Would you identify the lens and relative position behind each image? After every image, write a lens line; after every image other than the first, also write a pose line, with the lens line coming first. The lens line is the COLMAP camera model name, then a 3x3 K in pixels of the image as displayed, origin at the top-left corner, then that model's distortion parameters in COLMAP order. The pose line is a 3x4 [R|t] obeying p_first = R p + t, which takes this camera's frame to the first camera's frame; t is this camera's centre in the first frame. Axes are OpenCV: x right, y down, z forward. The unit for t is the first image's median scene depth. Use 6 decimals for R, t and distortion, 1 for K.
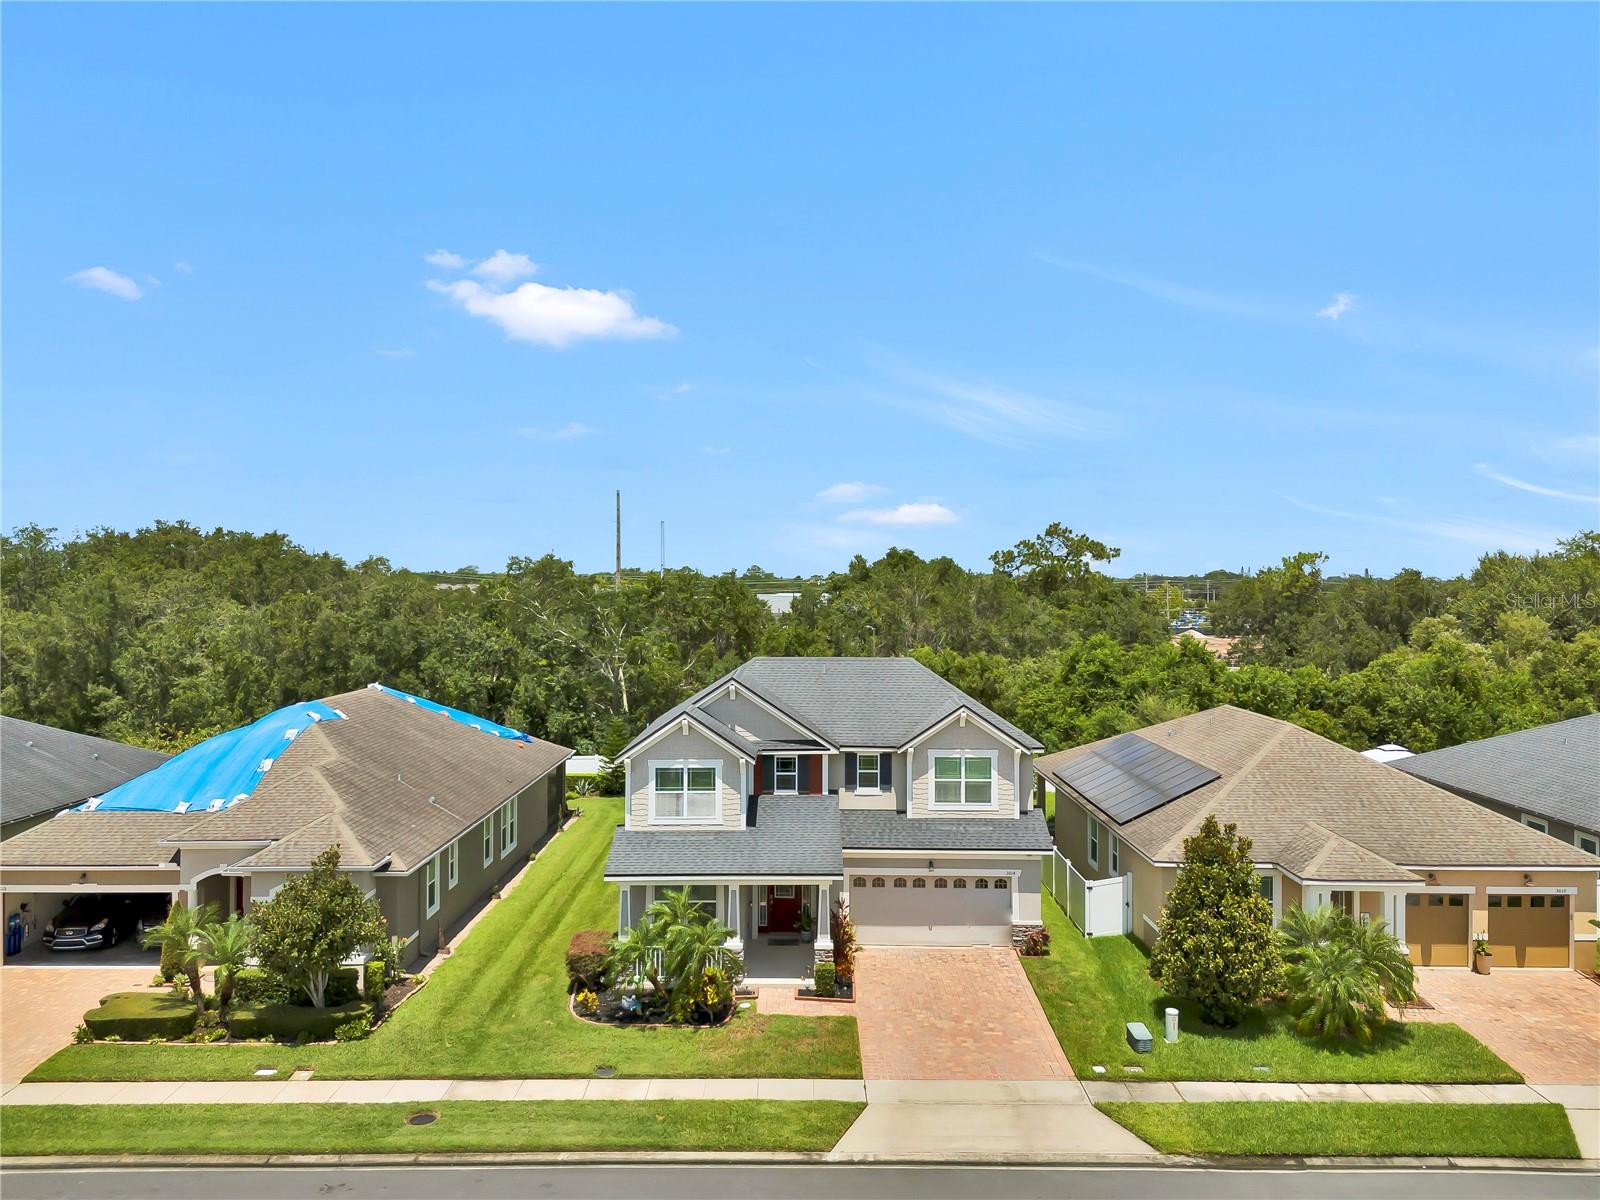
lens RADIAL K [[1214.5, 0, 804.2], [0, 1214.5, 570.0], [0, 0, 1]] dist [0.054359, -0.040827]
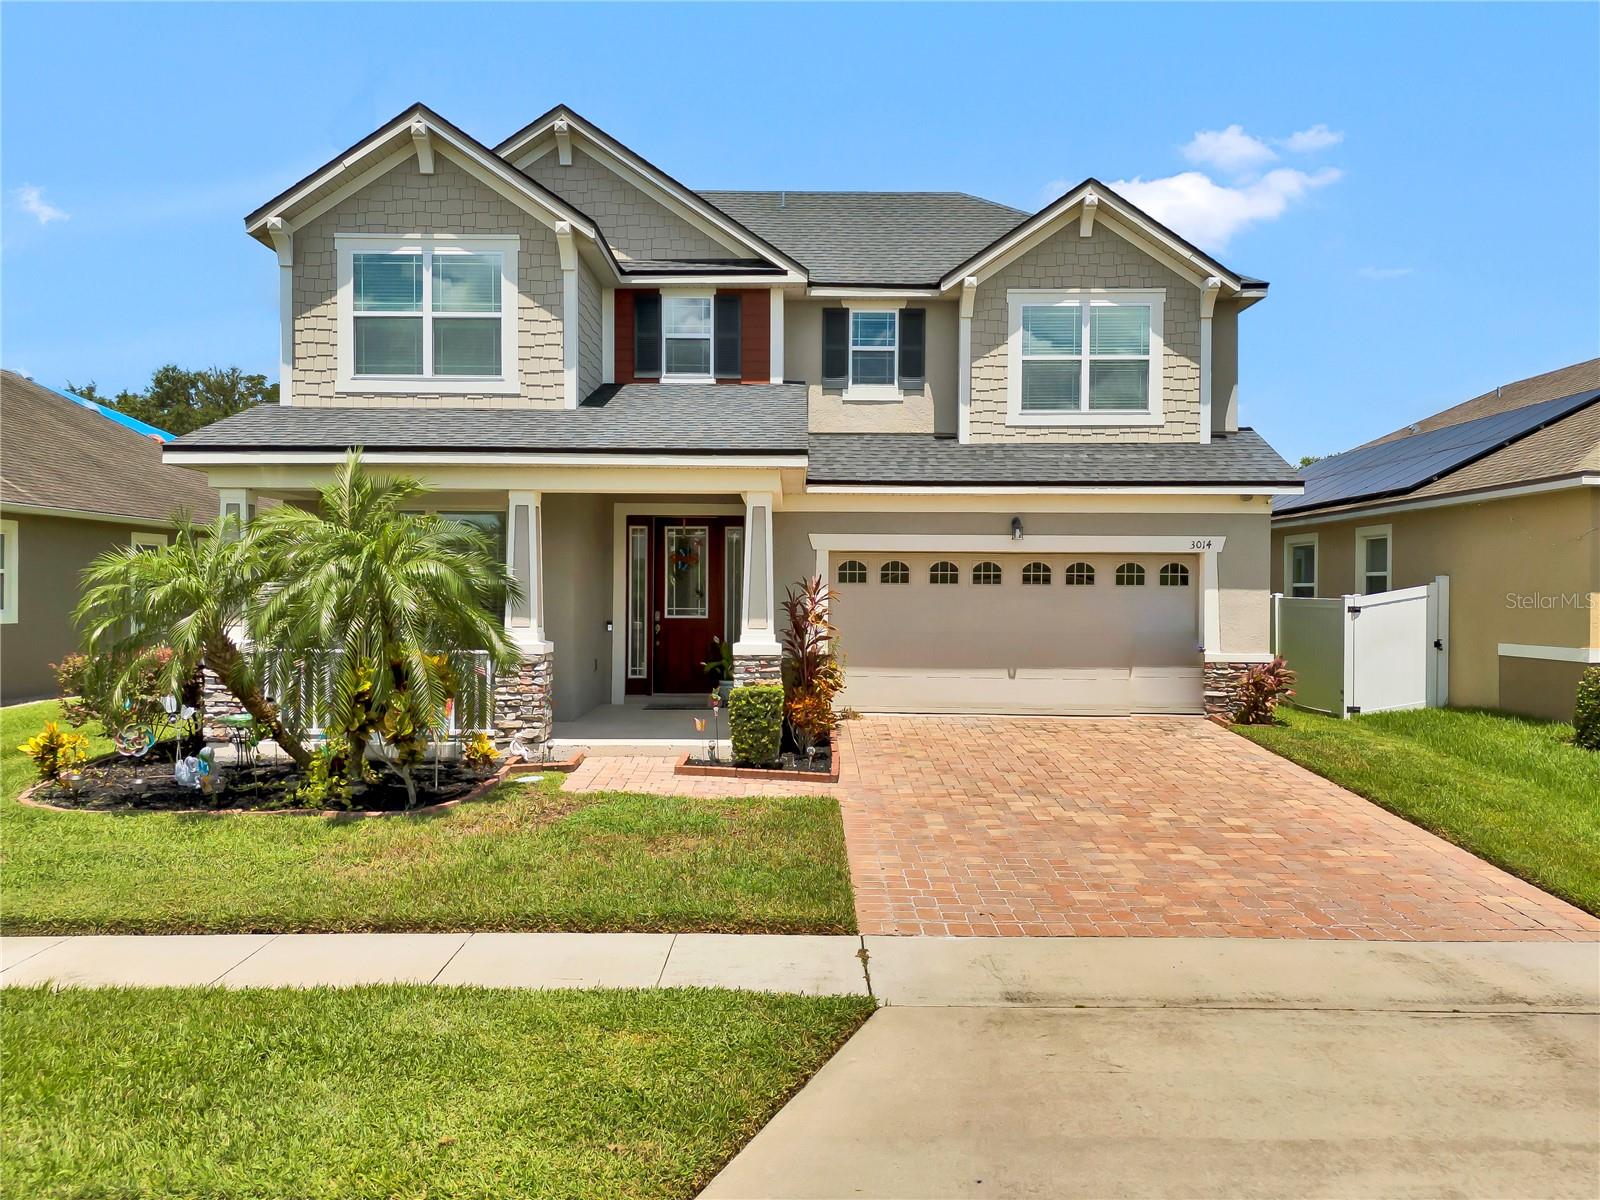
lens RADIAL K [[1214.5, 0, 803.9], [0, 1214.5, 602.0], [0, 0, 1]] dist [0.054359, -0.040827]
pose [[0.999987, 0.004751, 0.001751, 0.030077], [-0.004782, 0.999815, 0.018635, 0.285663], [-0.001662, -0.018643, 0.999825, 0.618413]]
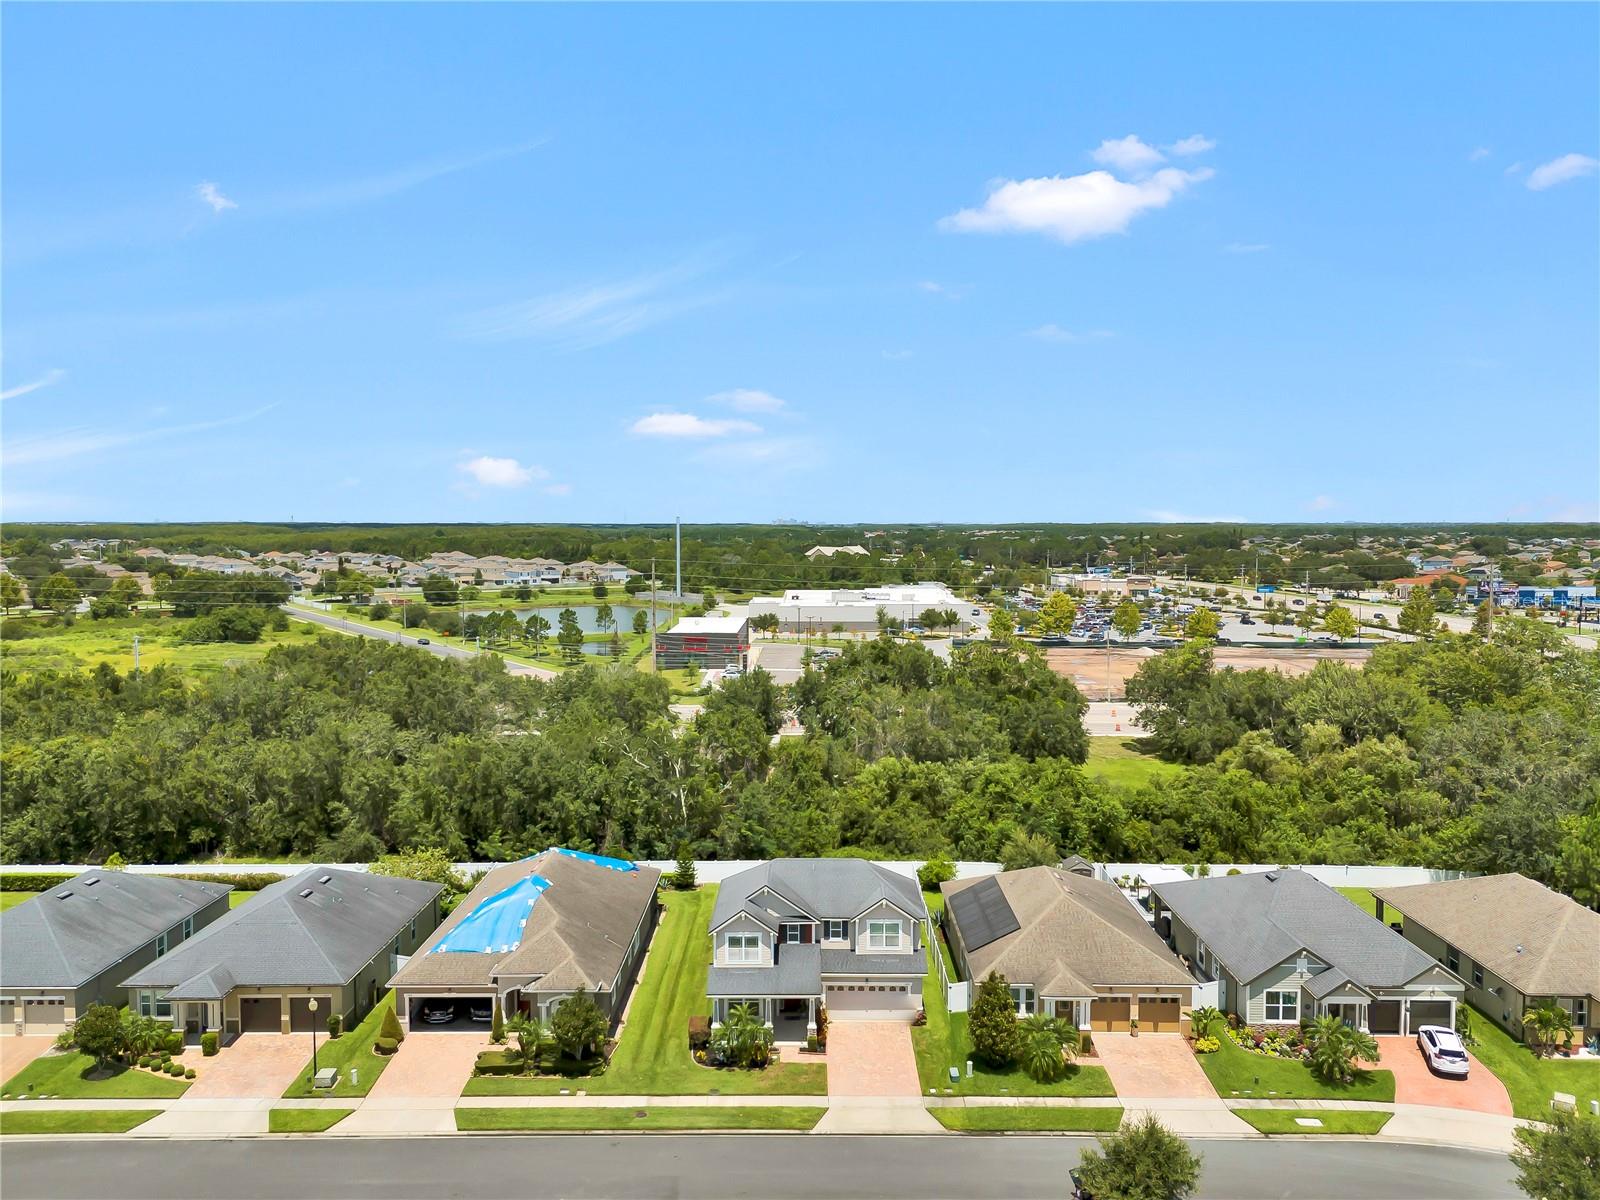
lens RADIAL K [[1214.5, 0, 802.8], [0, 1214.5, 587.2], [0, 0, 1]] dist [0.054359, -0.040827]
pose [[0.999983, -0.002468, -0.005255, 0.013359], [0.002794, 0.998012, 0.062966, -0.569534], [0.005089, -0.062980, 0.998002, -1.028080]]
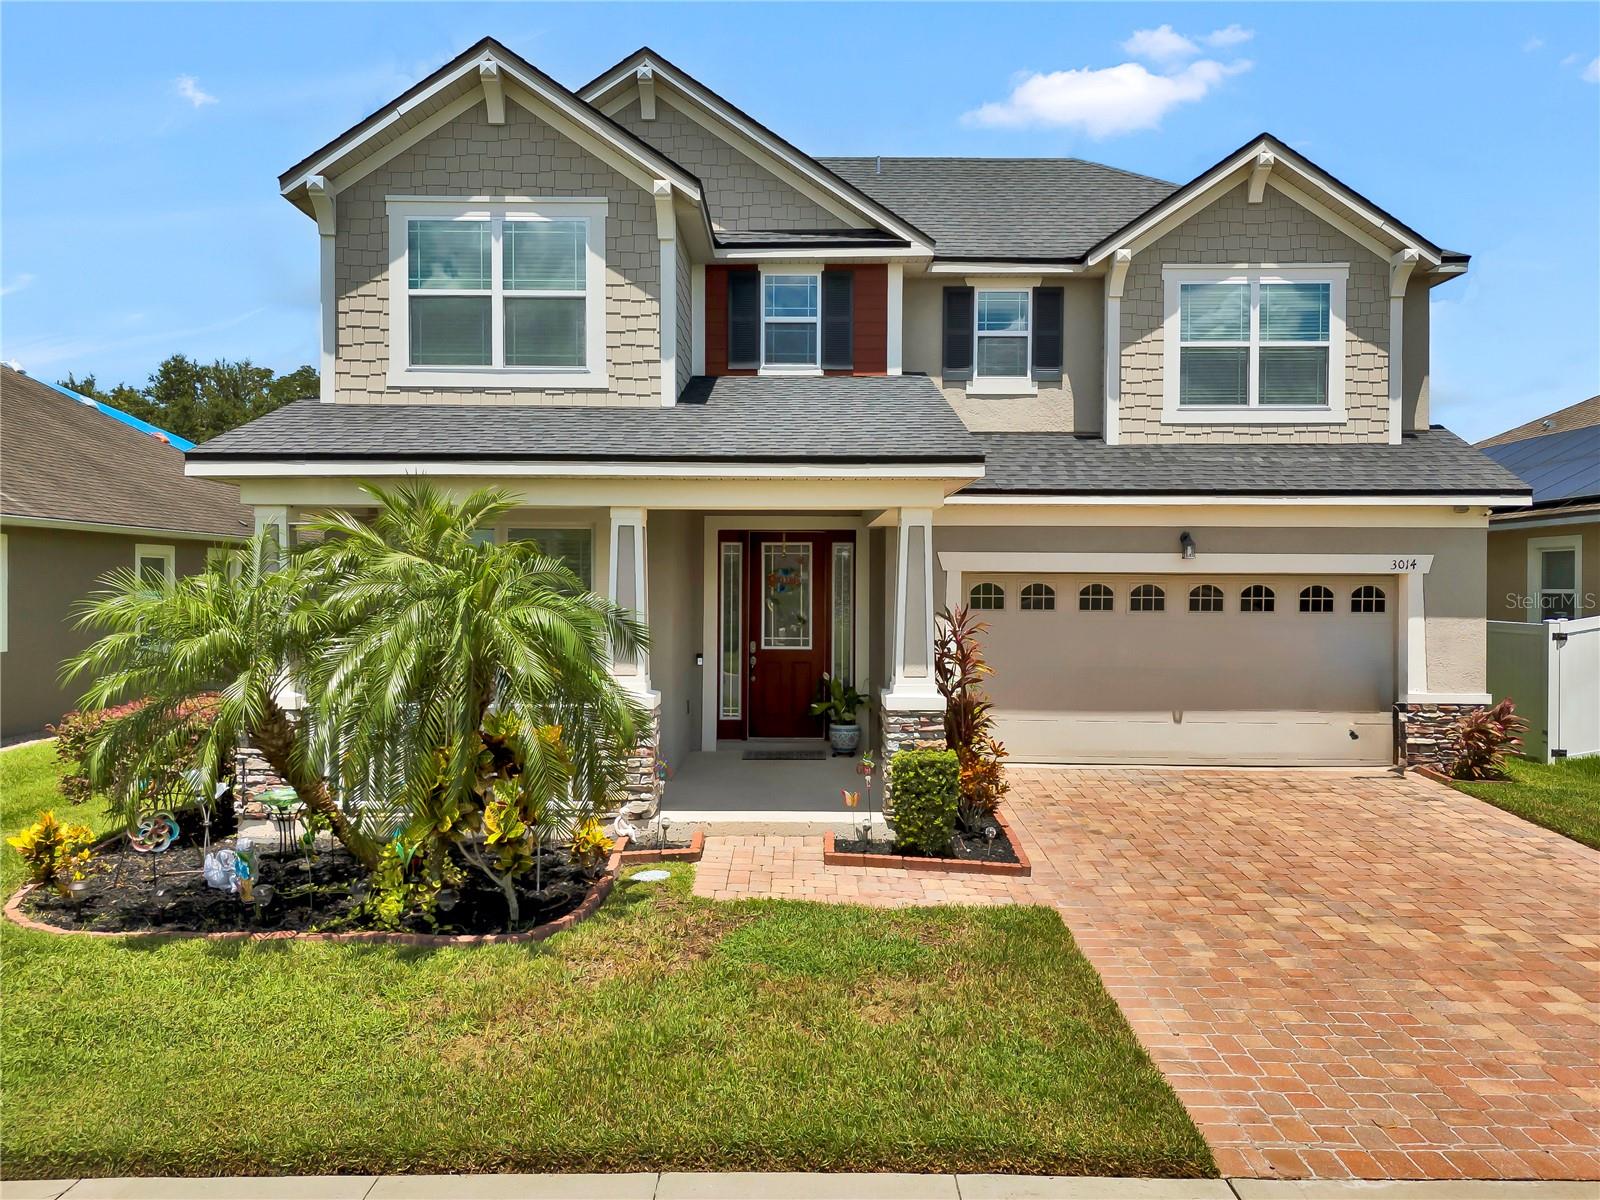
lens RADIAL K [[1214.5, 0, 803.6], [0, 1214.5, 597.3], [0, 0, 1]] dist [0.054359, -0.040827]
pose [[0.999983, 0.002959, 0.005123, -0.014247], [-0.003063, 0.999790, 0.020287, 0.274702], [-0.005061, -0.020302, 0.999781, 0.690916]]
